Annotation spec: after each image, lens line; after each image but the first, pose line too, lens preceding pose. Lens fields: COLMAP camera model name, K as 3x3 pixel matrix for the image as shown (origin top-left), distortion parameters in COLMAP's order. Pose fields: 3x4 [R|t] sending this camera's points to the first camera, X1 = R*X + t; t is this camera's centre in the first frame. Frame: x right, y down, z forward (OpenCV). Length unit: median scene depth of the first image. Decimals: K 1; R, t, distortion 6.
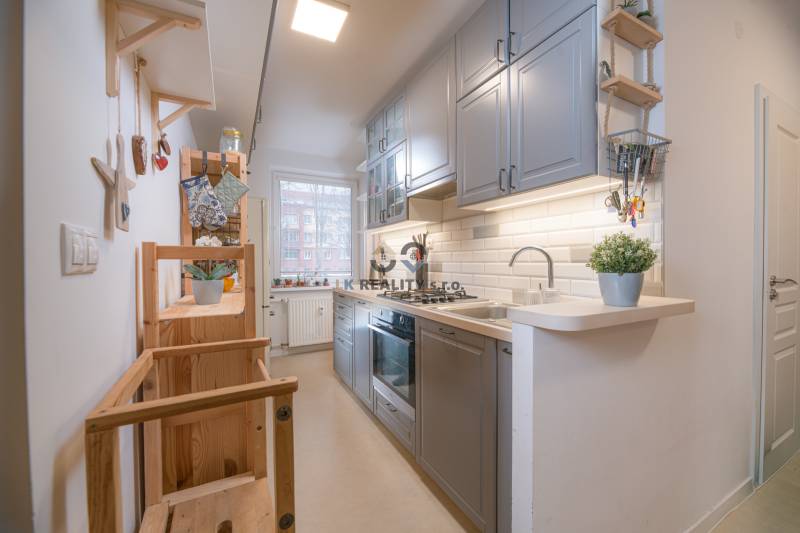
lens RADIAL K [[315.9, 0, 400.0], [0, 315.9, 266.5], [0, 0, 1]] dist [-0.014584, -0.000092]
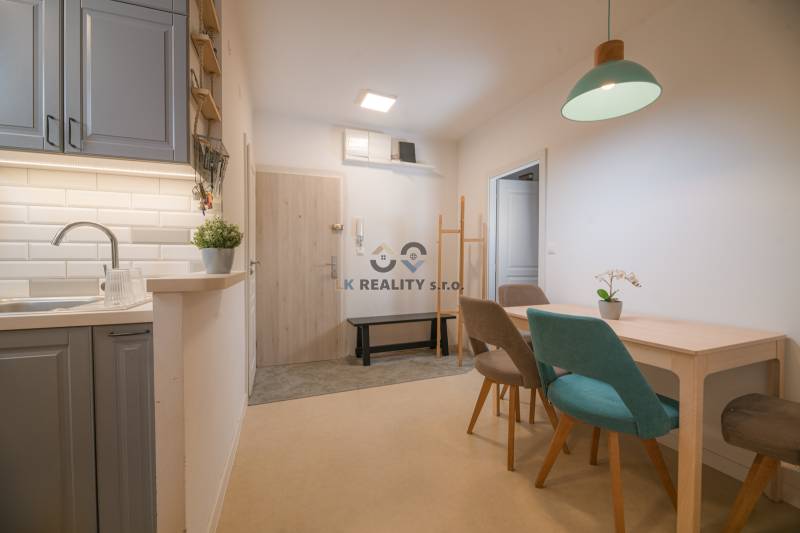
lens RADIAL K [[315.9, 0, 400.0], [0, 315.9, 266.5], [0, 0, 1]] dist [-0.014584, -0.000092]
pose [[0.117265, -0.015506, 0.992980, -0.391006], [0.012413, 0.999823, 0.014146, 0.067039], [-0.993023, 0.010667, 0.117437, 0.088844]]
